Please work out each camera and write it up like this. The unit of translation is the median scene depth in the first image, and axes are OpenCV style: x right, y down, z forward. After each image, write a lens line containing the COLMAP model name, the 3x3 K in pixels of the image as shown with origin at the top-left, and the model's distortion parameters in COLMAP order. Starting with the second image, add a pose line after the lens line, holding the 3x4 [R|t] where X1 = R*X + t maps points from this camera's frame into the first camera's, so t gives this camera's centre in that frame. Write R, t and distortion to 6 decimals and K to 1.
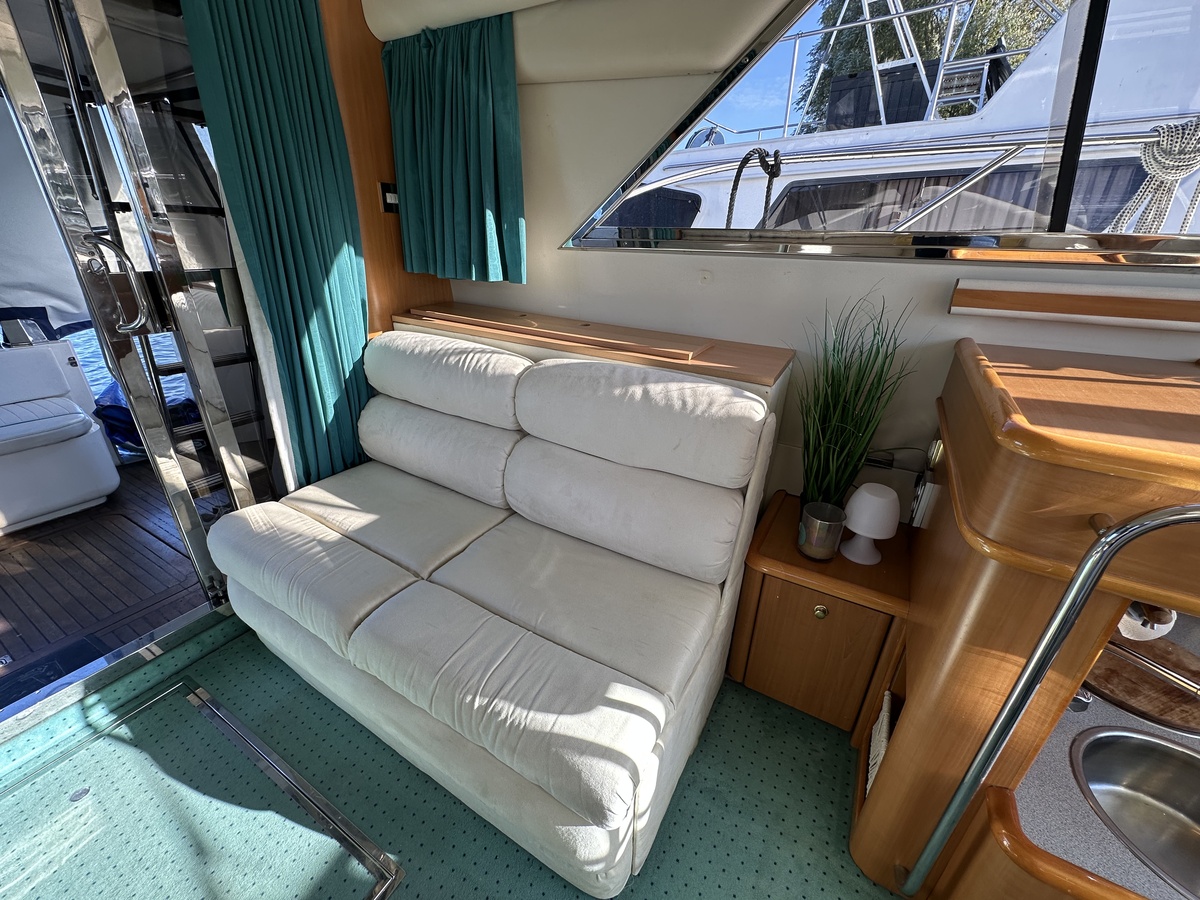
lens RADIAL K [[478.8, 0, 600.0], [0, 478.8, 450.0], [0, 0, 1]] dist [-0.003604, 0.000501]
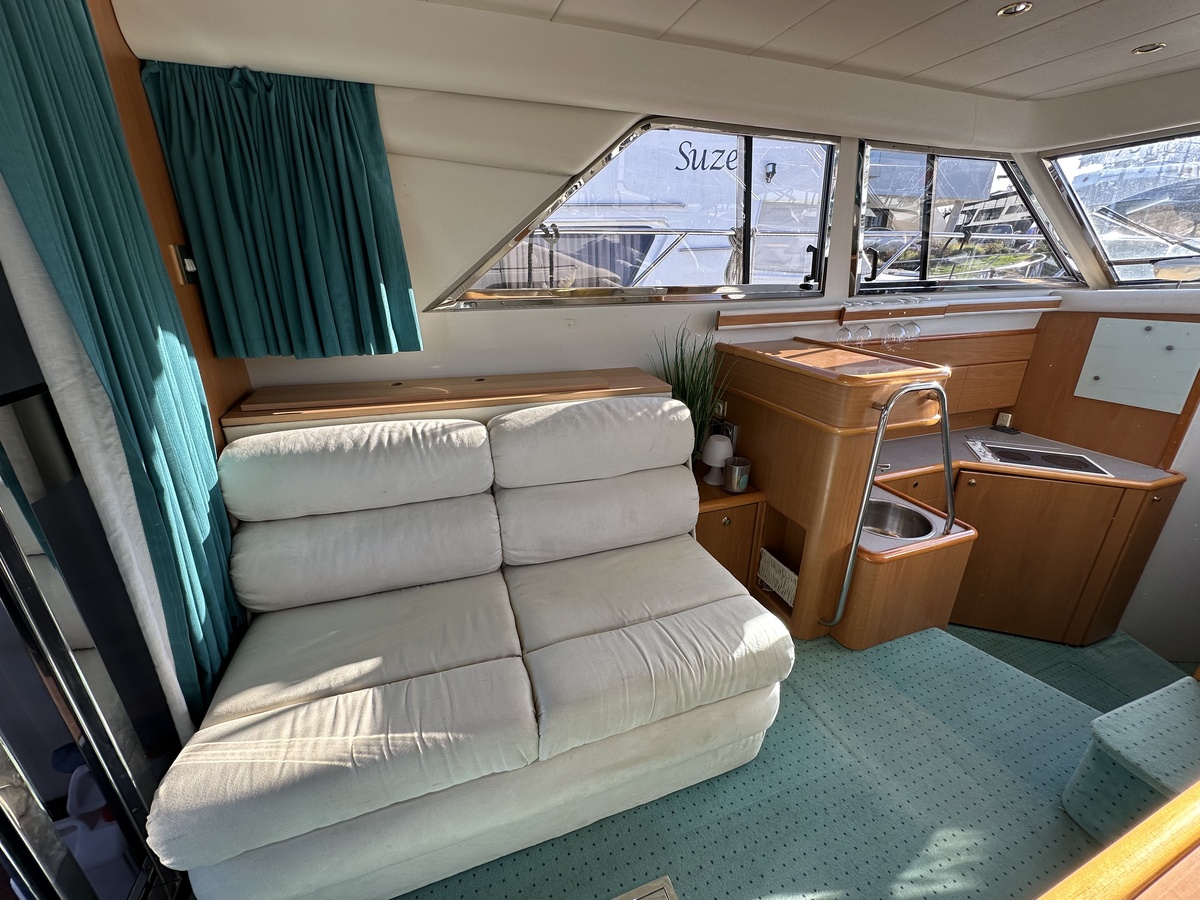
lens RADIAL K [[483.0, 0, 600.8], [0, 483.0, 451.8], [0, 0, 1]] dist [-0.002012, 0.001320]
pose [[0.643188, -0.292753, 0.707535, -0.726054], [0.329731, 0.939858, 0.089136, -0.131267], [-0.691077, 0.175965, 0.701034, 0.107827]]
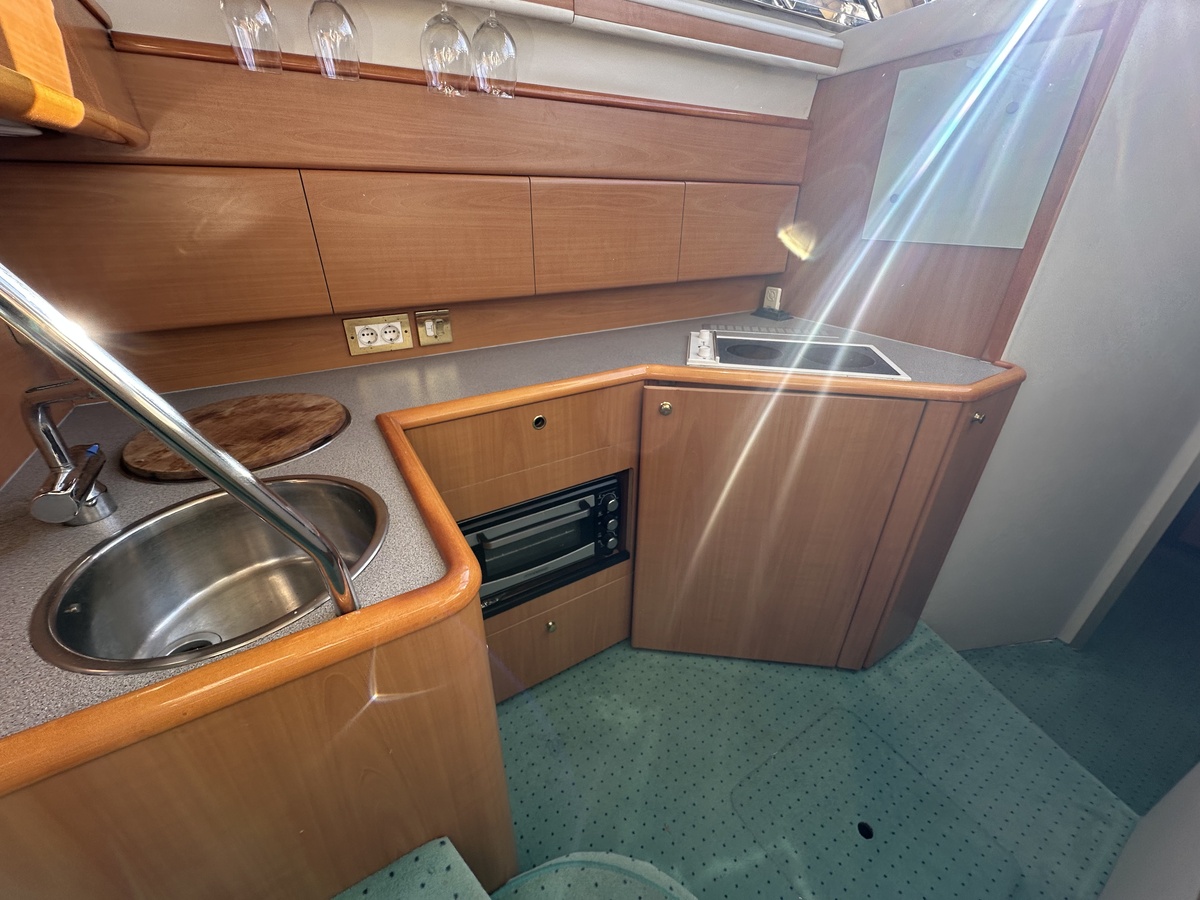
lens RADIAL K [[483.0, 0, 600.8], [0, 483.0, 451.8], [0, 0, 1]] dist [-0.002012, 0.001320]
pose [[0.468900, -0.423549, 0.775074, 0.556318], [0.359883, 0.892995, 0.270268, 0.353942], [-0.806608, 0.152207, 0.571153, 0.043495]]
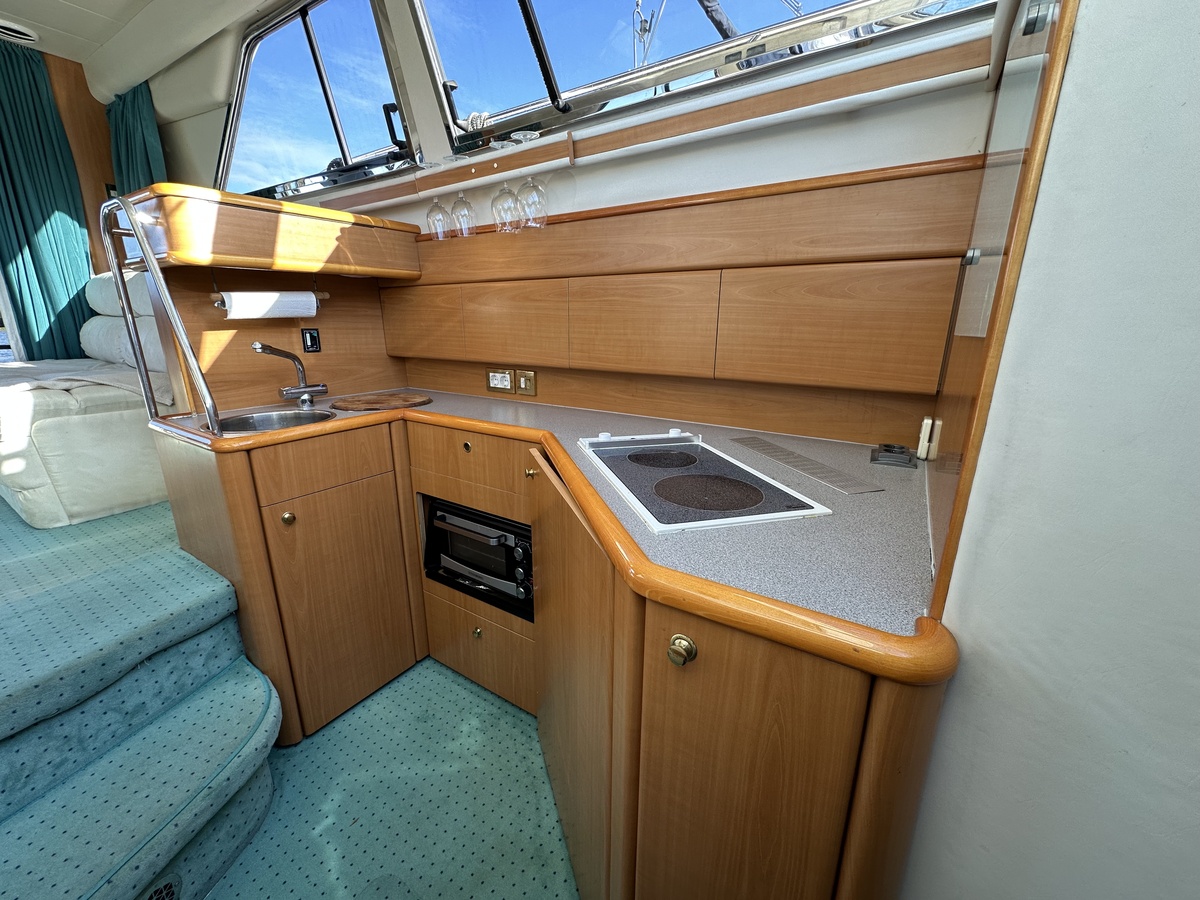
lens RADIAL K [[478.8, 0, 600.0], [0, 478.8, 450.0], [0, 0, 1]] dist [-0.003604, 0.000501]
pose [[0.998873, -0.001217, -0.047448, 1.436730], [-0.006207, 0.987737, -0.156000, 0.640954], [0.047056, 0.156119, 0.986617, -0.417360]]
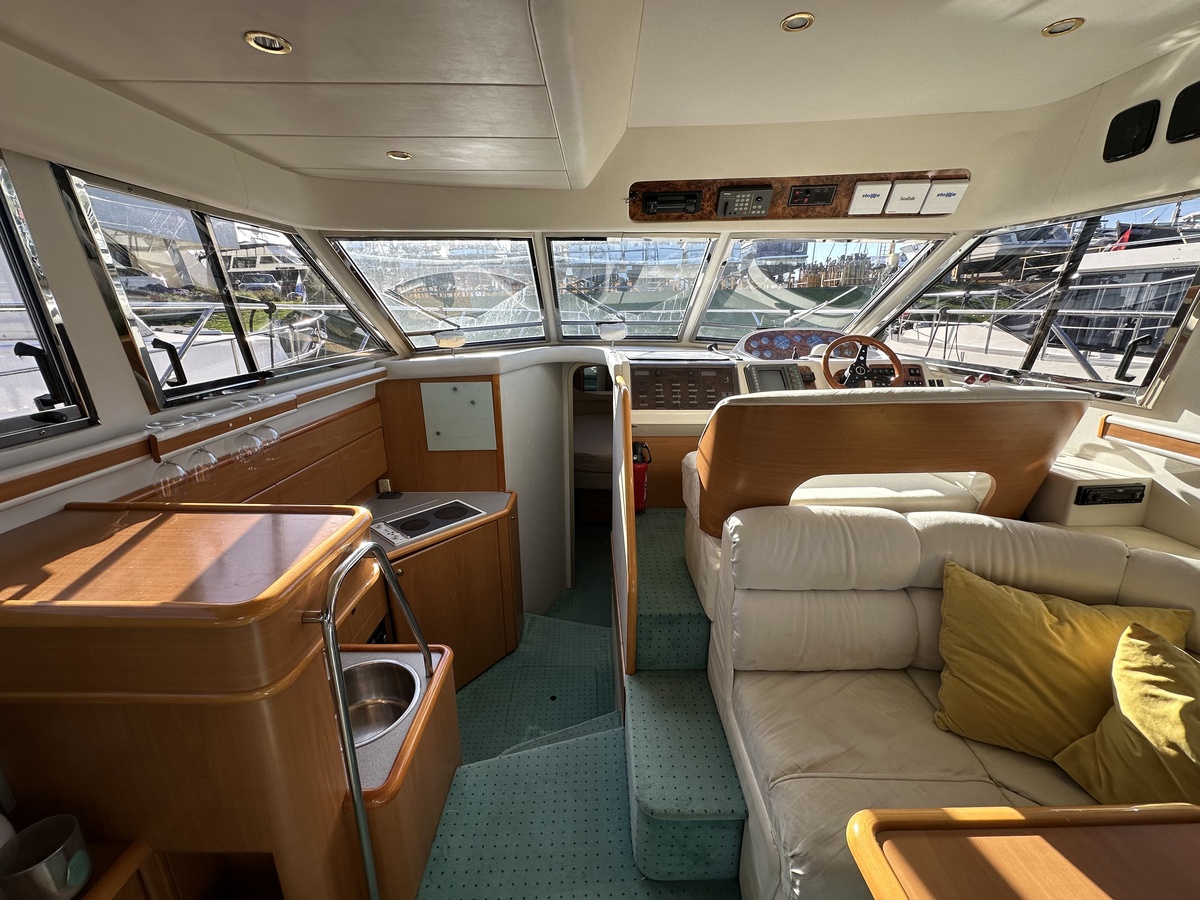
lens RADIAL K [[478.8, 0, 600.0], [0, 478.8, 450.0], [0, 0, 1]] dist [-0.003604, 0.000501]
pose [[-0.509231, -0.259213, 0.820666, -0.226357], [0.344234, 0.812618, 0.470271, -0.279632], [-0.788788, 0.521978, -0.324580, 0.197134]]
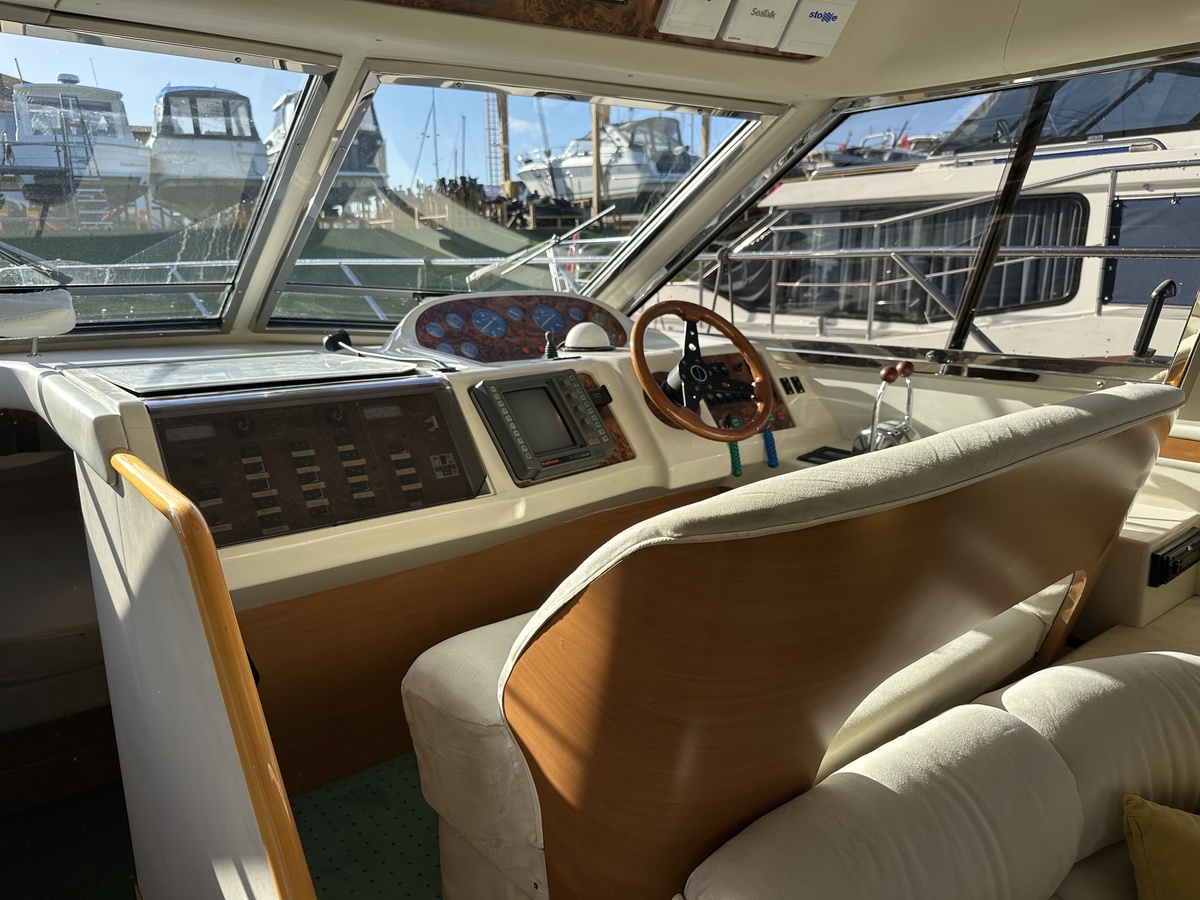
lens RADIAL K [[839.7, 0, 603.9], [0, 839.7, 450.4], [0, 0, 1]] dist [0.099361, -0.153059]
pose [[-0.928898, -0.089541, 0.359348, 0.320708], [0.143291, 0.807855, 0.571698, -0.143986], [-0.341492, 0.582540, -0.737584, -0.017673]]
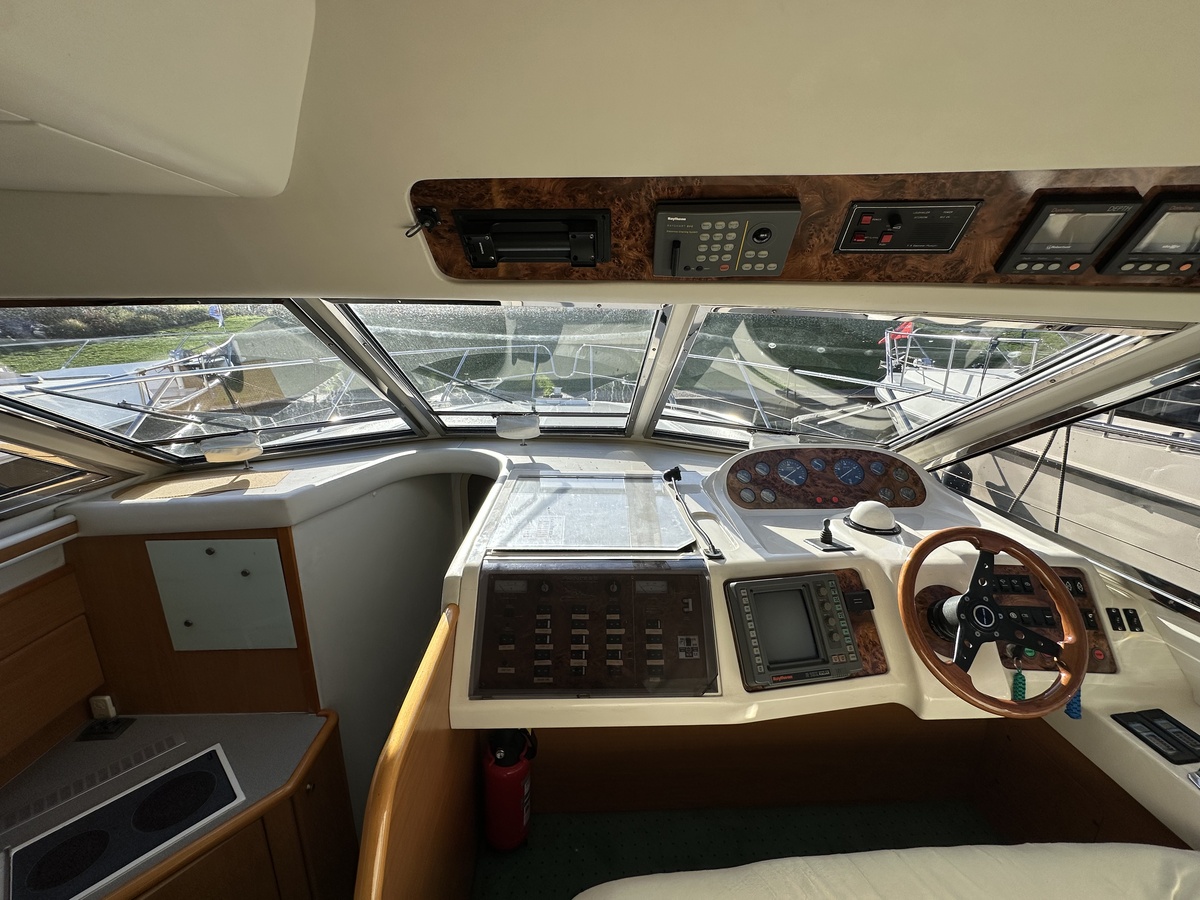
lens RADIAL K [[478.8, 0, 600.0], [0, 478.8, 450.0], [0, 0, 1]] dist [-0.003604, 0.000501]
pose [[-0.529004, -0.241600, 0.813501, 0.449469], [0.325120, 0.827775, 0.457259, -0.165585], [-0.783870, 0.506377, -0.359347, -0.521605]]
